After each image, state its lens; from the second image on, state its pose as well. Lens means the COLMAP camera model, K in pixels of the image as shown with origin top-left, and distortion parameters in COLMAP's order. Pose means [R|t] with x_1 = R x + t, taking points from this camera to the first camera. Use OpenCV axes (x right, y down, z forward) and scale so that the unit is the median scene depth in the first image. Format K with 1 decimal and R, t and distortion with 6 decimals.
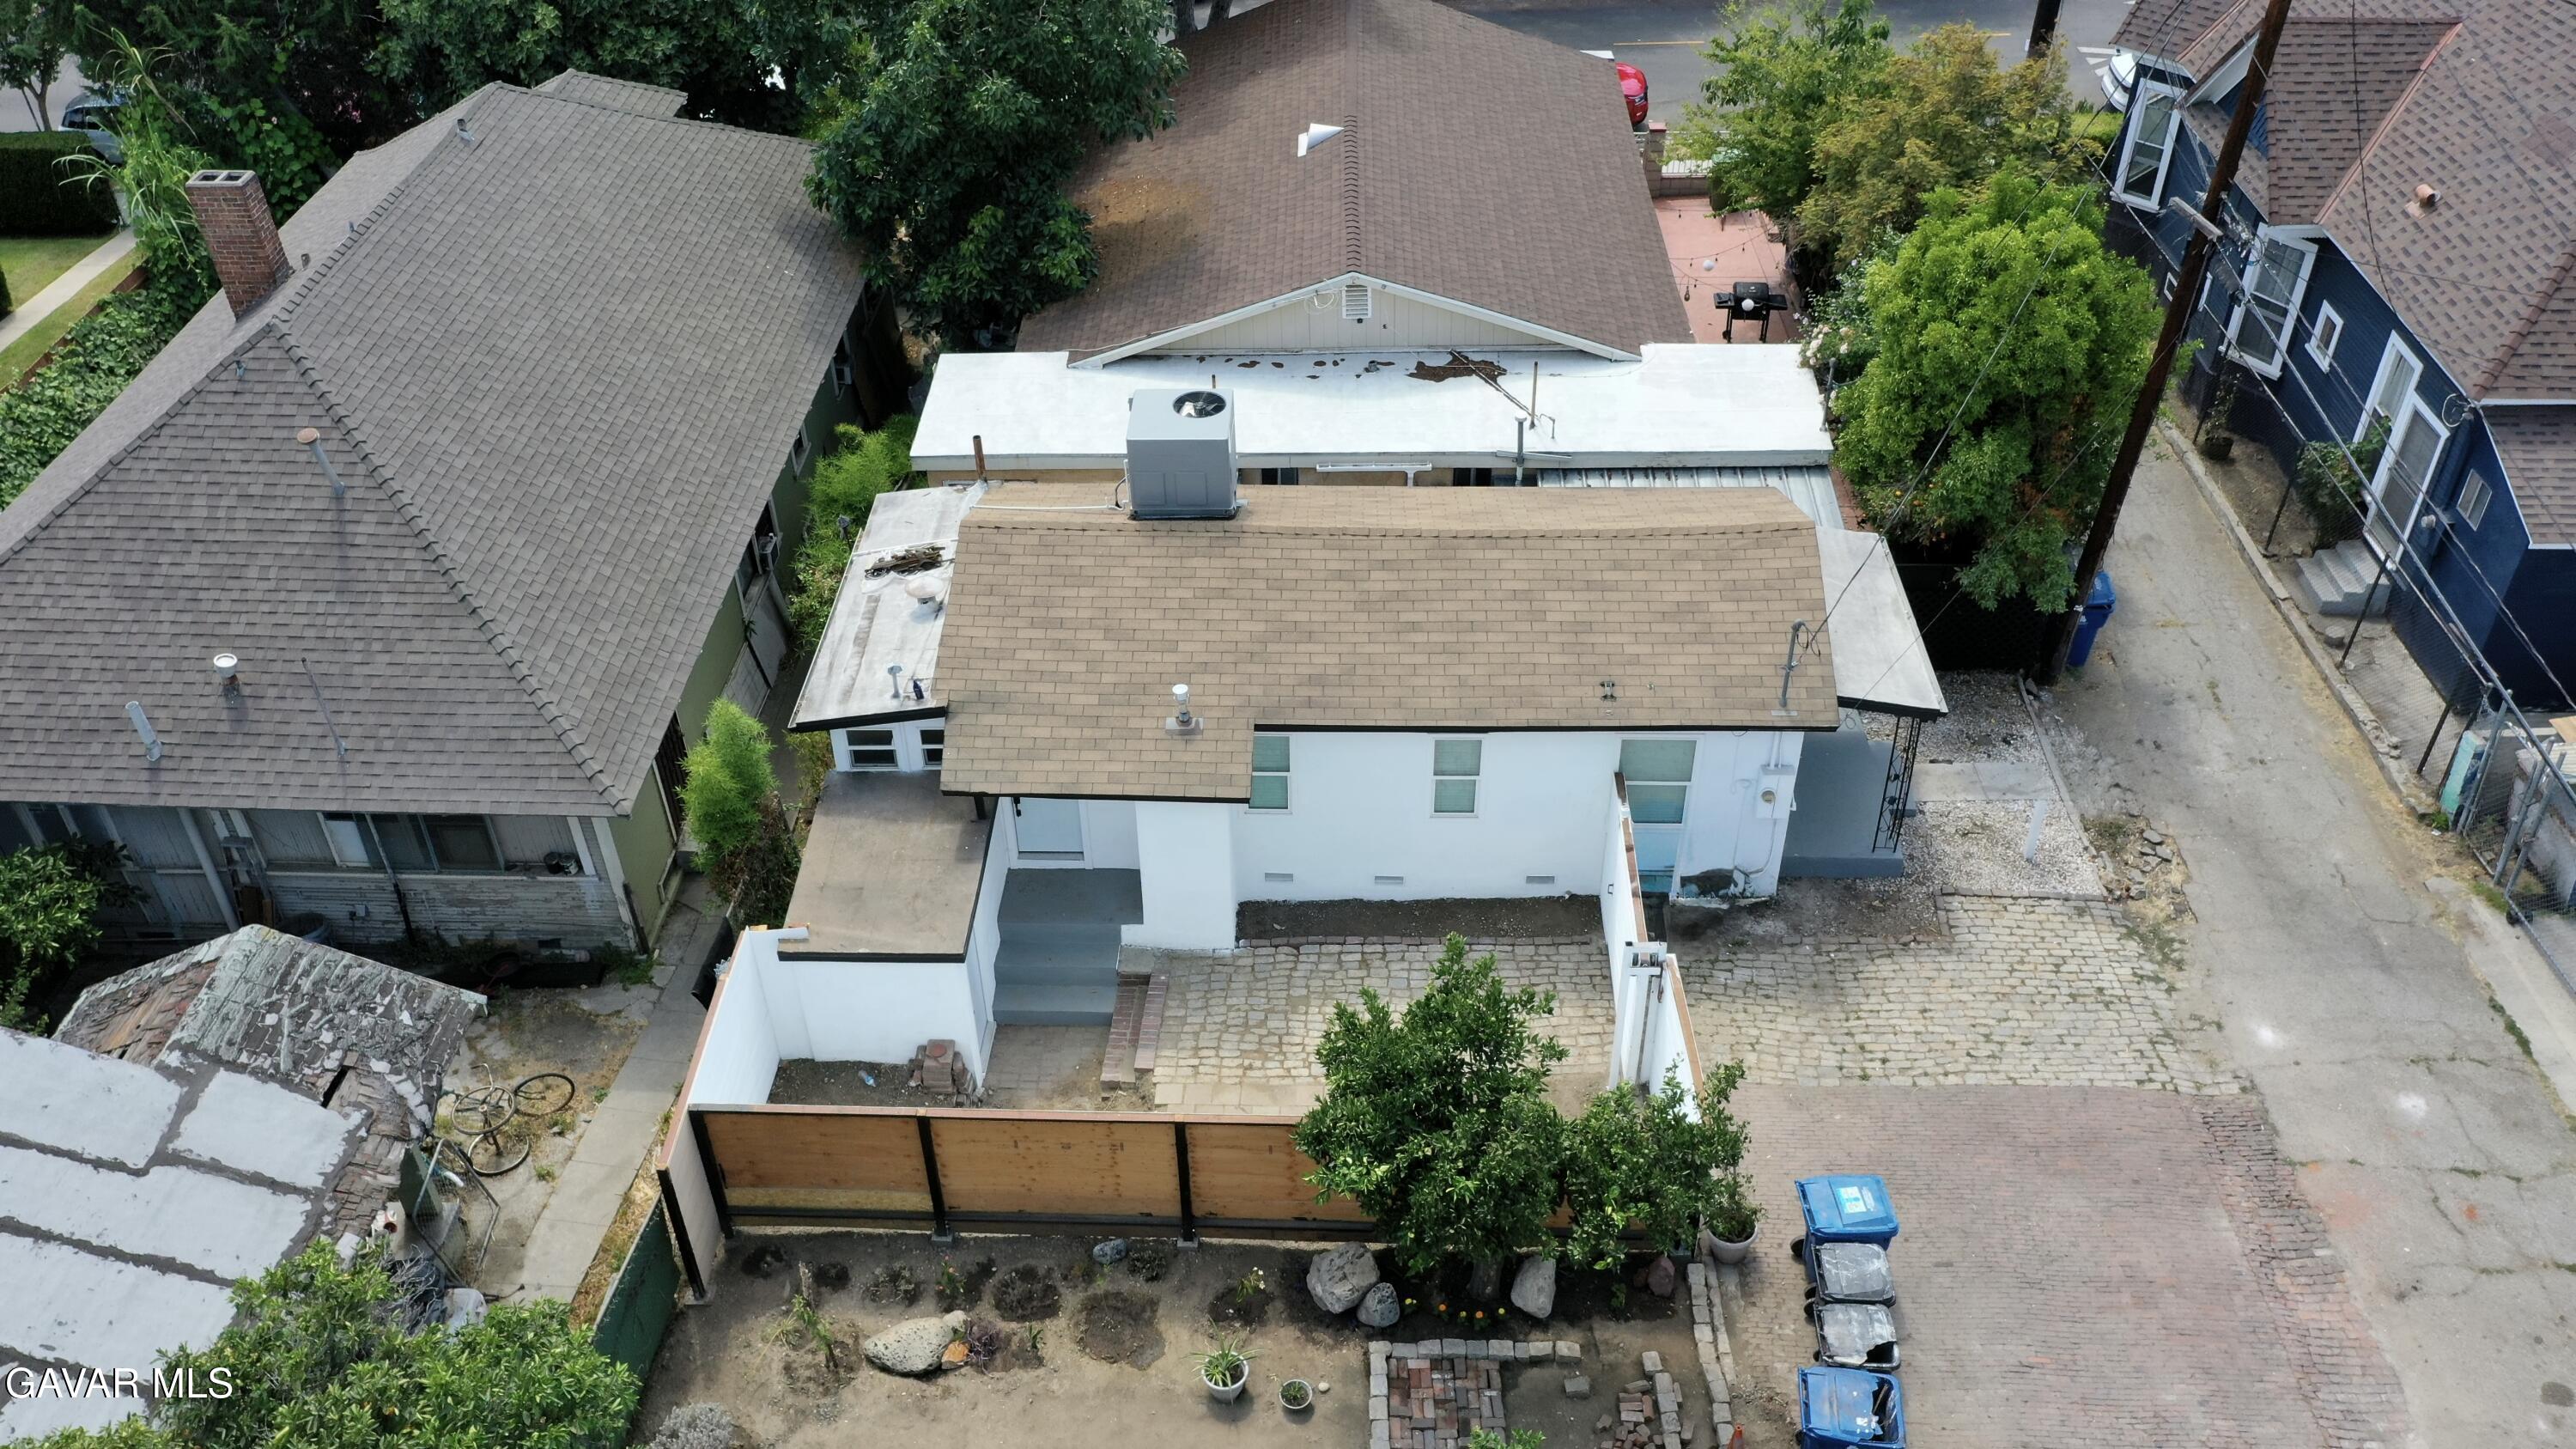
lens RADIAL K [[2037.0, 0, 1288.8], [0, 2037.0, 722.4], [0, 0, 1]] dist [0.005401, -0.002359]
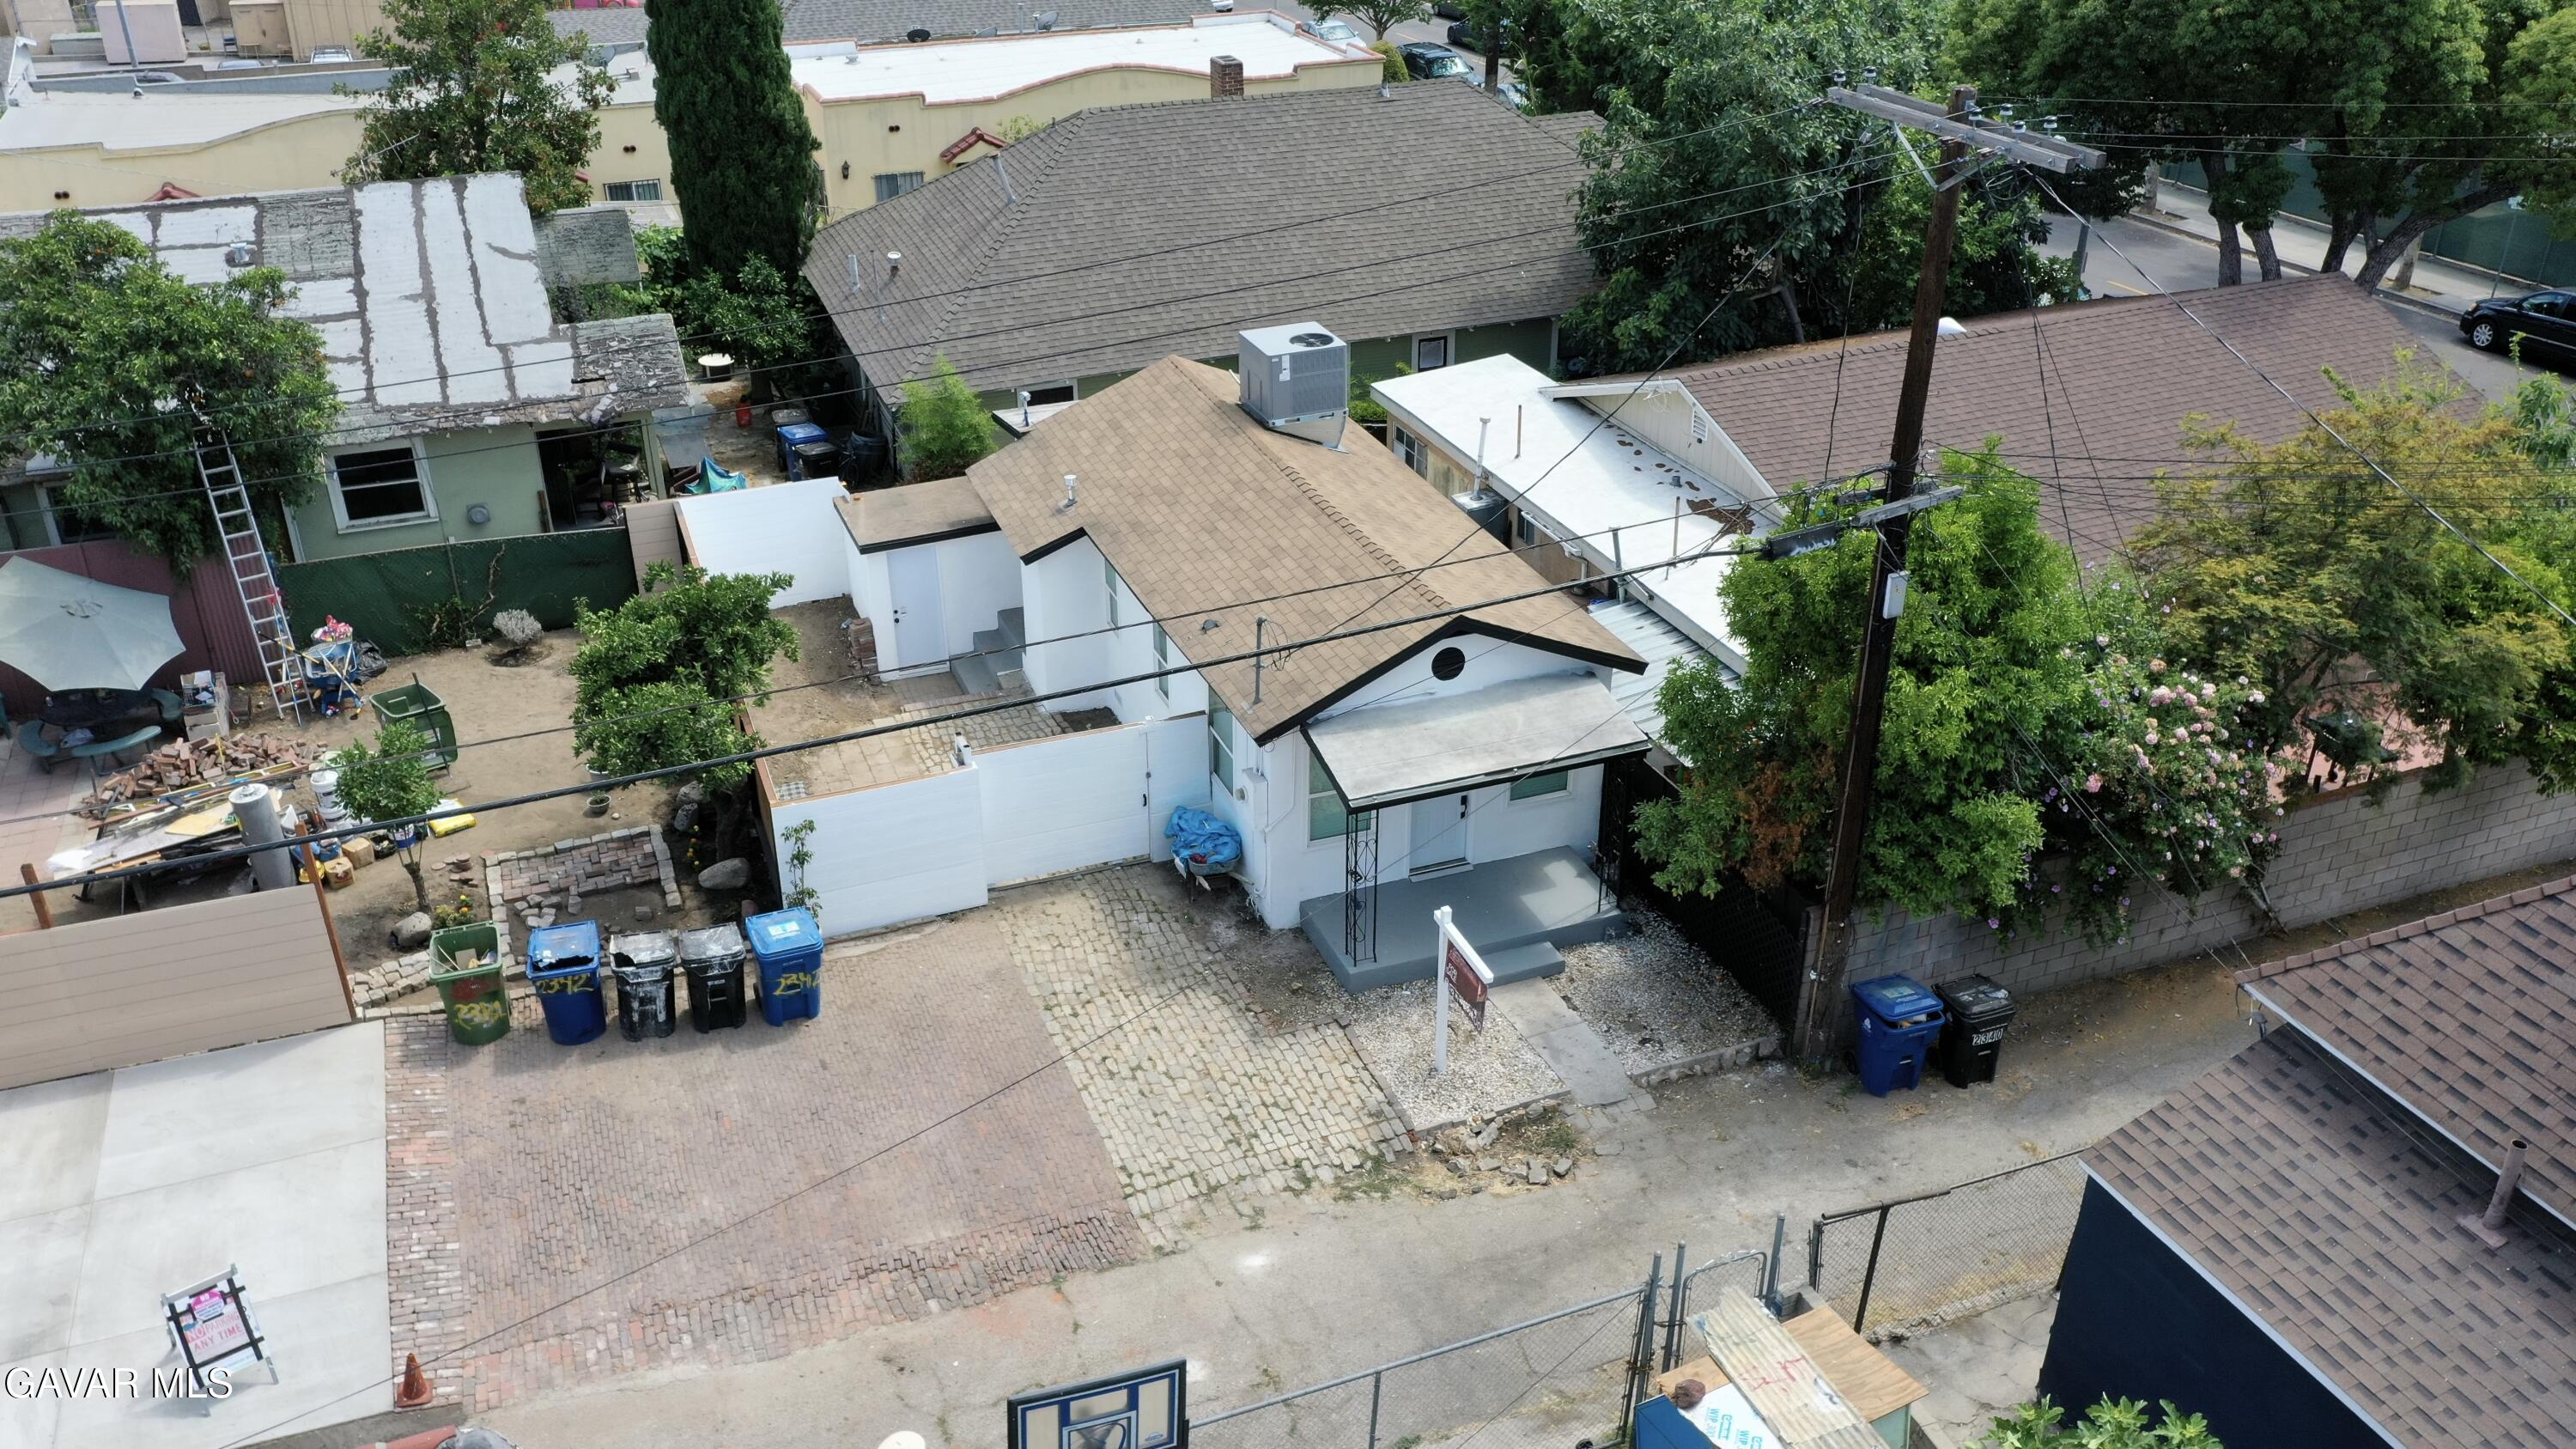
lens RADIAL K [[2037.0, 0, 1288.8], [0, 2037.0, 722.4], [0, 0, 1]] dist [0.005401, -0.002359]
pose [[0.399245, 0.449485, -0.799104, 1.071214], [-0.566577, 0.806197, 0.170404, -0.184645], [0.720829, 0.384721, 0.576538, 0.426471]]
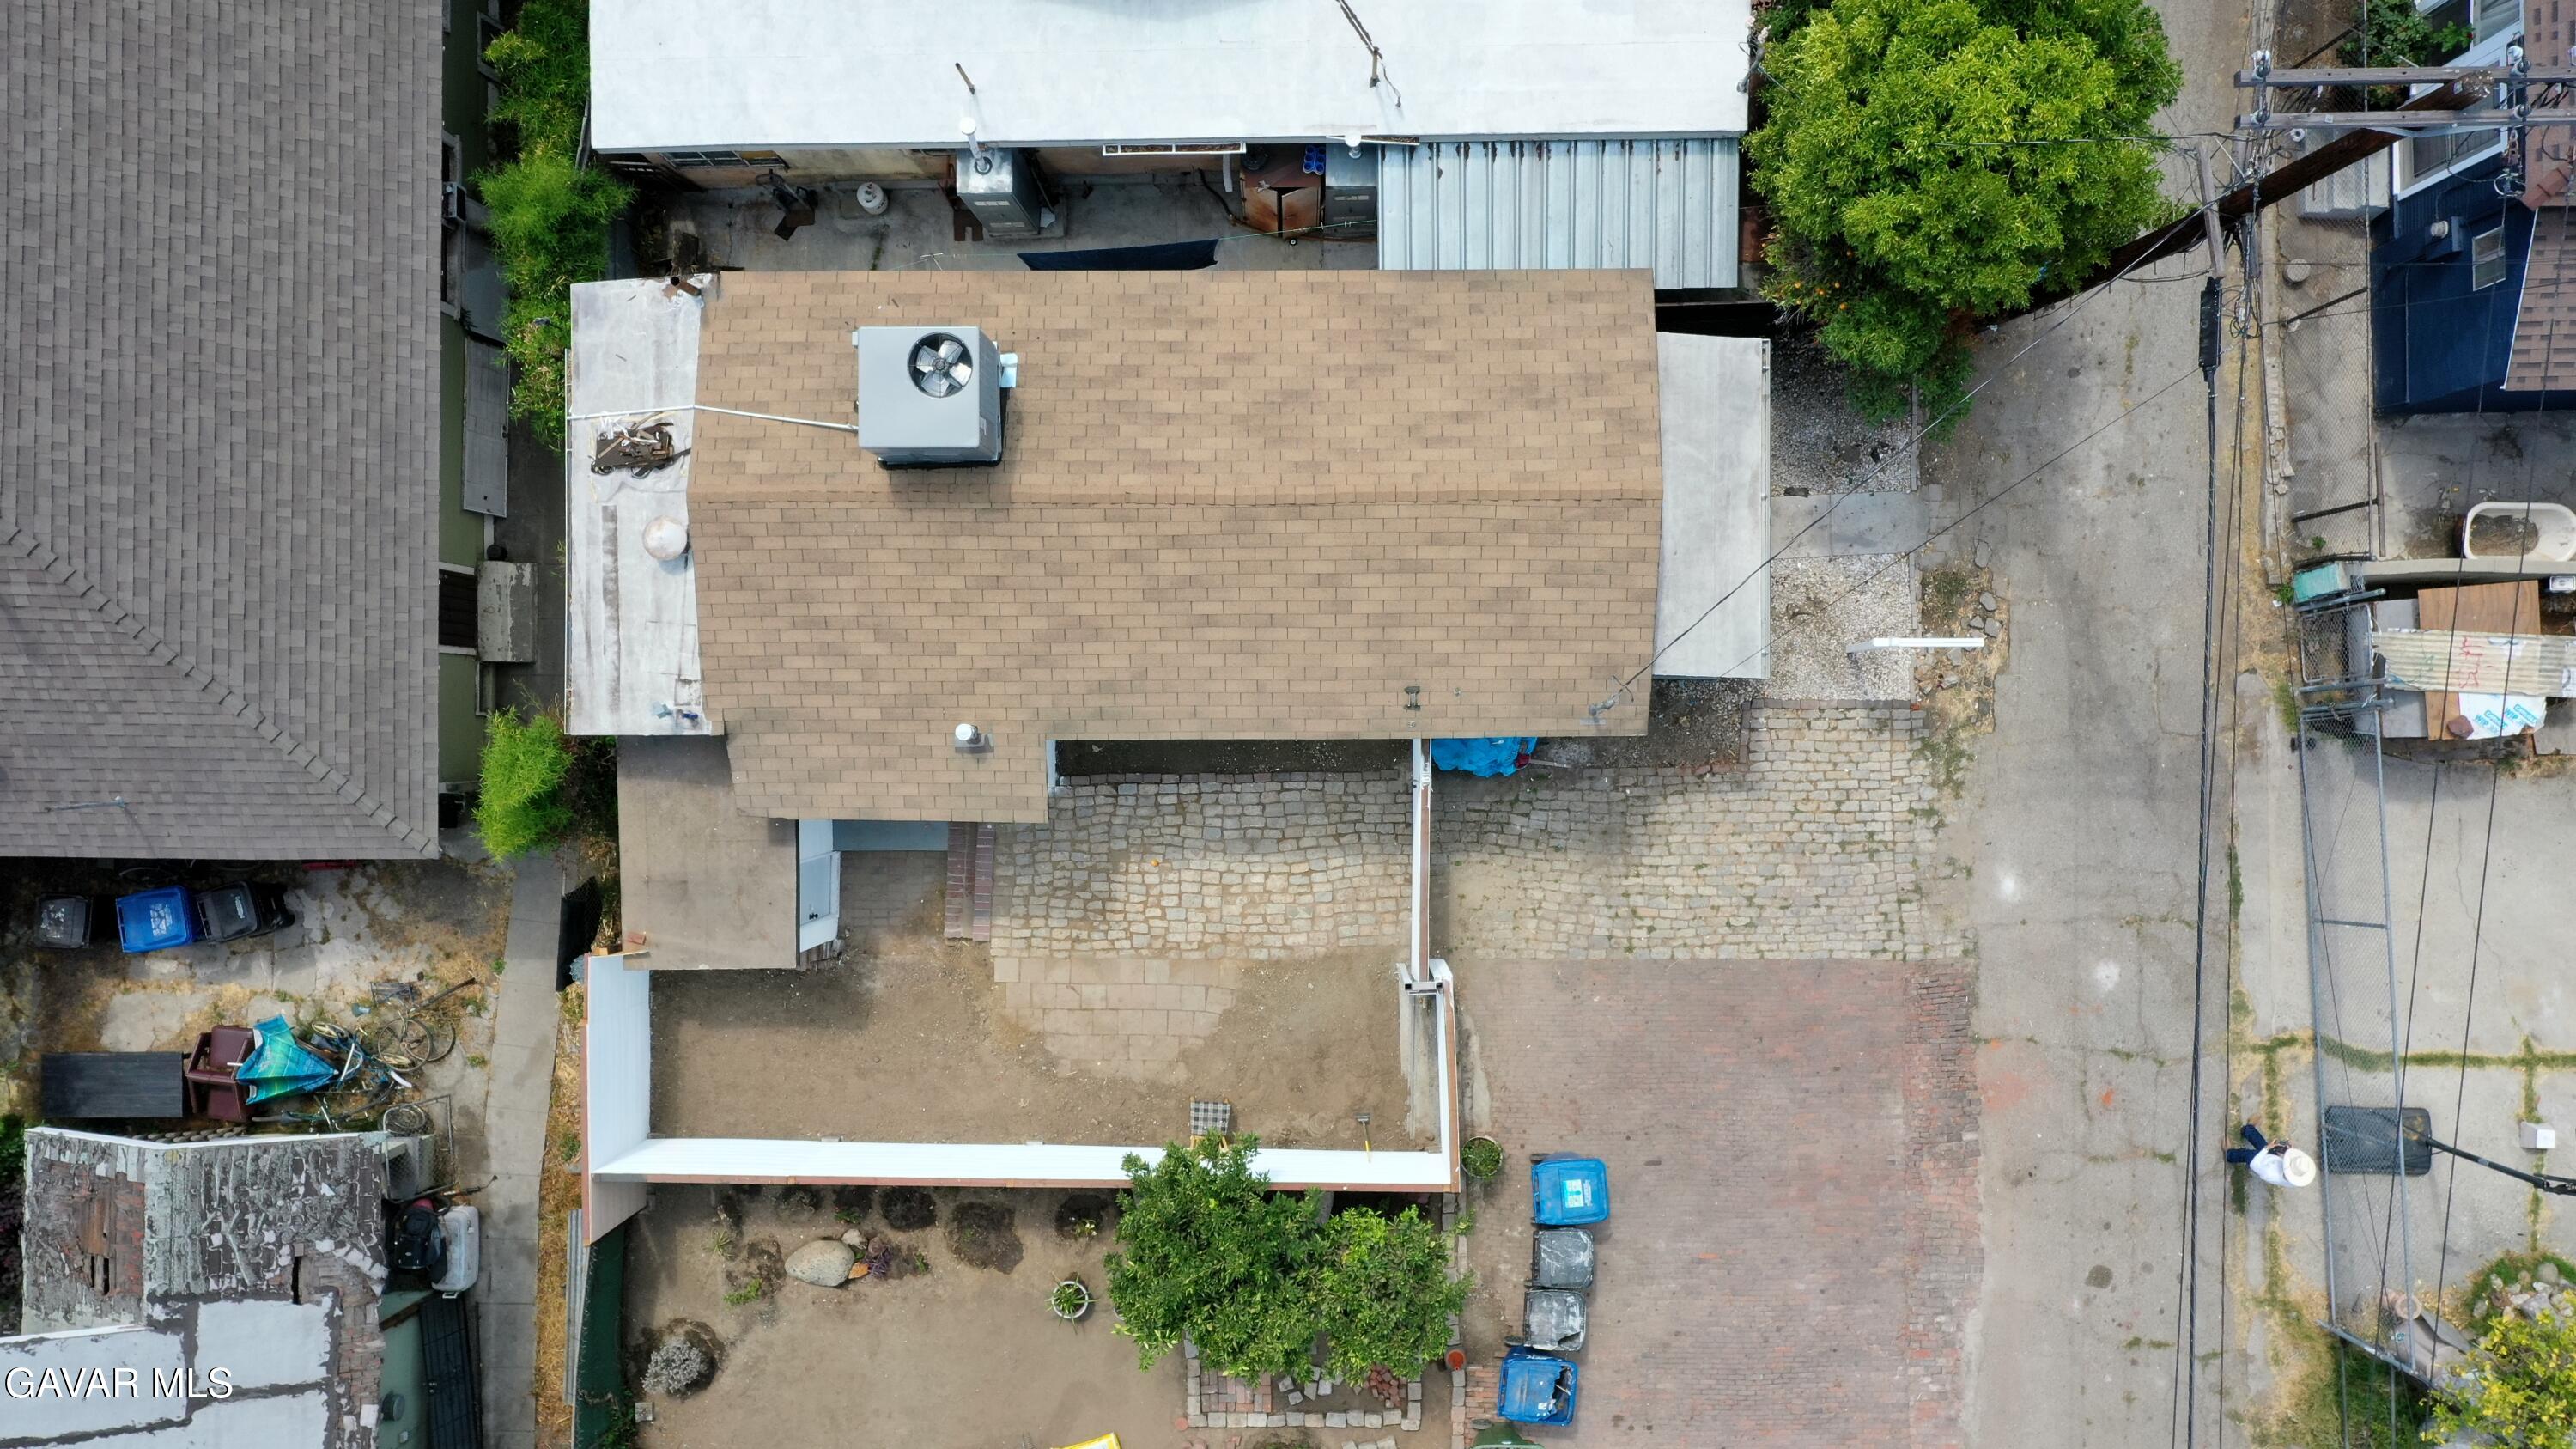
lens RADIAL K [[2028.8, 0, 1285.1], [0, 2028.8, 715.0], [0, 0, 1]] dist [0.005968, -0.004548]
pose [[0.999465, -0.032404, -0.004326, 0.101593], [0.023544, 0.621666, 0.782928, -0.760324], [-0.022680, -0.782612, 0.622097, 0.406719]]
